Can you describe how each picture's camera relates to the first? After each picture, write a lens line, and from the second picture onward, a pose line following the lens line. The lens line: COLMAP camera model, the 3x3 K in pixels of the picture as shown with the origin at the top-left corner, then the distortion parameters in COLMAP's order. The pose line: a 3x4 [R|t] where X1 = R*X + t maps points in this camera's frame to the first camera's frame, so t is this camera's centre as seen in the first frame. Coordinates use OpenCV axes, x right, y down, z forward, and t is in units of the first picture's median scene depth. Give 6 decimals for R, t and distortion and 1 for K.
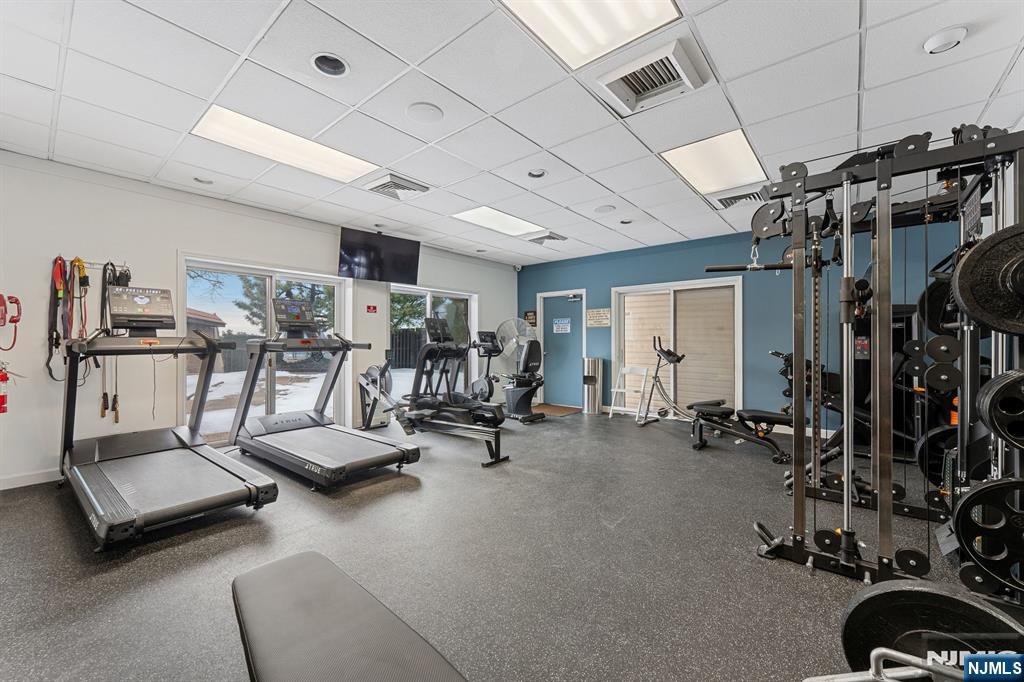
lens RADIAL K [[405.0, 0, 512.0], [0, 405.0, 341.0], [0, 0, 1]] dist [0.000907, 0.000117]
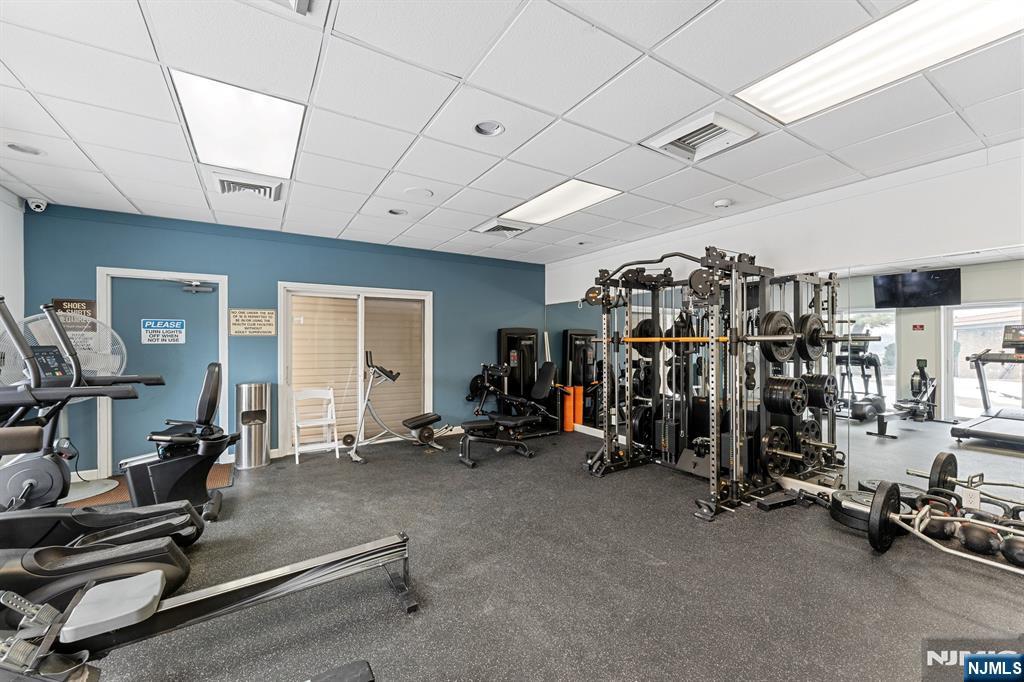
lens RADIAL K [[405.0, 0, 512.0], [0, 405.0, 341.0], [0, 0, 1]] dist [0.000907, 0.000117]
pose [[0.316702, 0.000613, 0.948525, -0.299938], [-0.003526, 0.999994, 0.000531, -0.028966], [-0.948518, -0.003513, 0.316702, 0.389647]]
